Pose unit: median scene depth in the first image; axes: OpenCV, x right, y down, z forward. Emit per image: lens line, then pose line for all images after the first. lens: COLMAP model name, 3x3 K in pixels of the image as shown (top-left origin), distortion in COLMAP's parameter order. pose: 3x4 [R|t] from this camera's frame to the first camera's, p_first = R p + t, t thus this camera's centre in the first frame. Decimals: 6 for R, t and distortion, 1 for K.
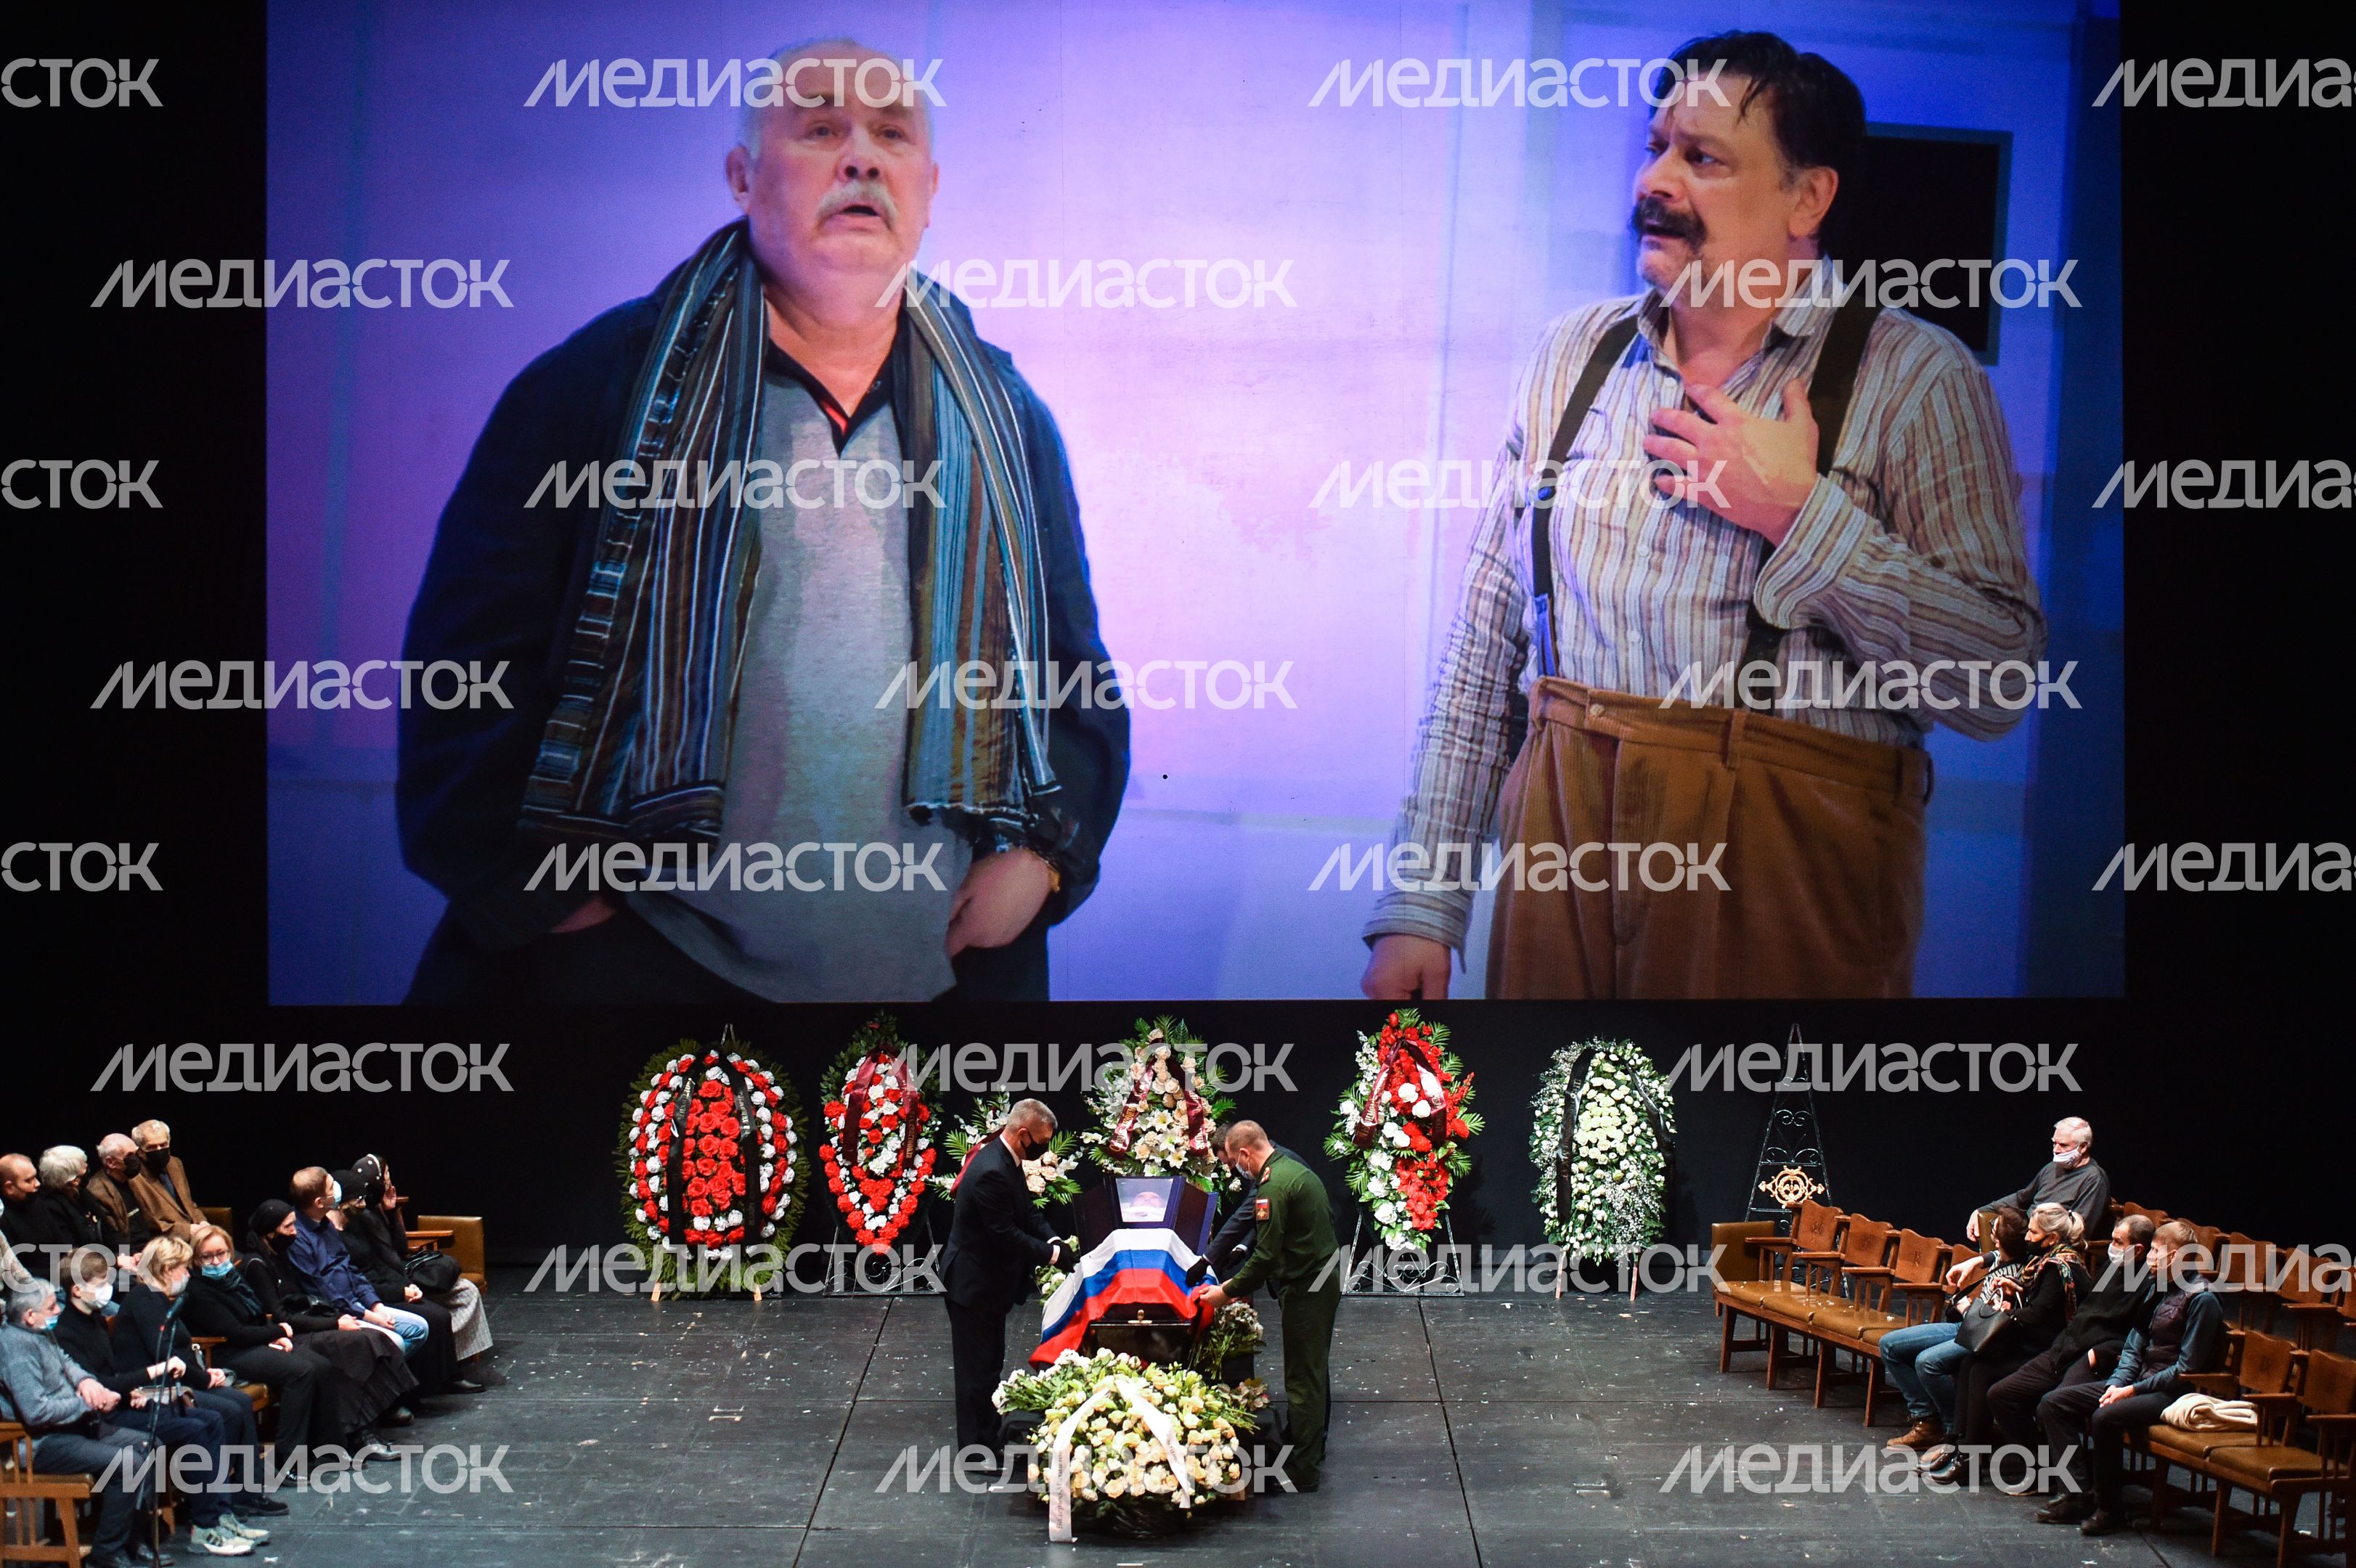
lens RADIAL K [[4651.1, 0, 1173.9], [0, 4651.1, 787.7], [0, 0, 1]] dist [-0.090208, -0.010936]
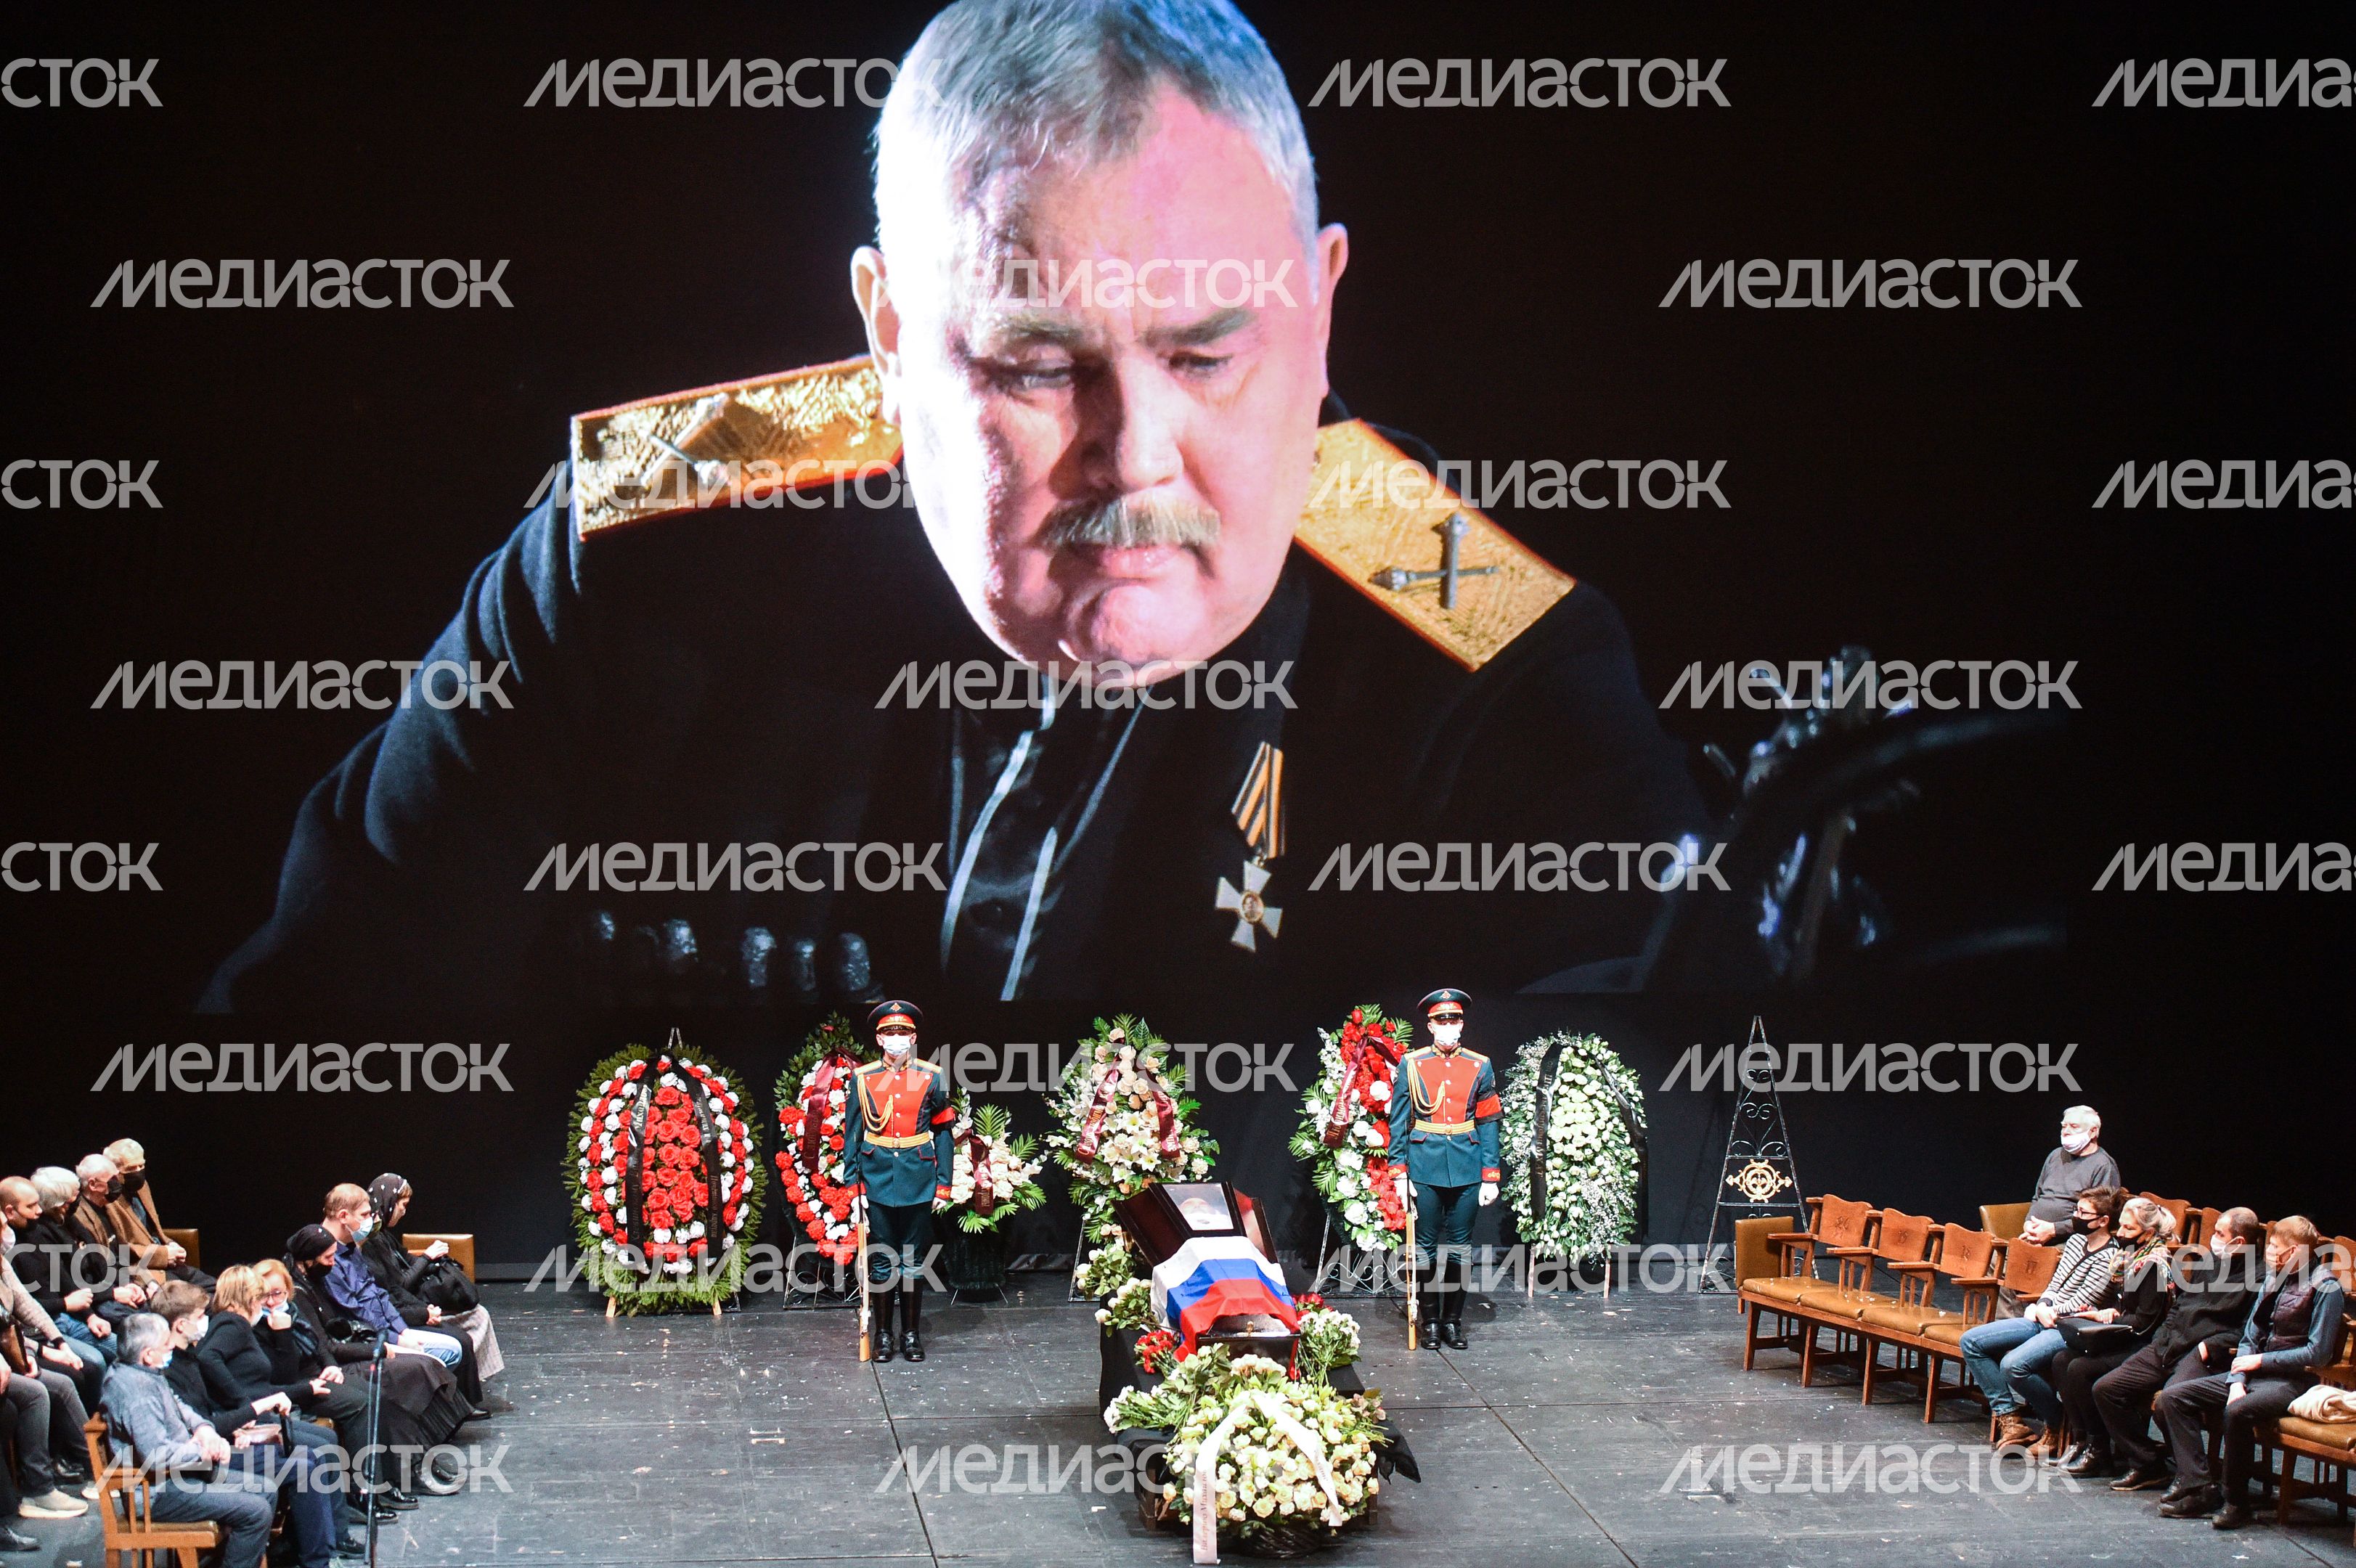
lens RADIAL K [[4651.1, 0, 1173.9], [0, 4651.1, 787.7], [0, 0, 1]] dist [-0.090208, -0.010936]
pose [[0.991574, -0.004551, 0.129459, -0.120310], [0.004001, 0.999982, 0.004511, -0.003028], [-0.129477, -0.003955, 0.991574, 0.031827]]
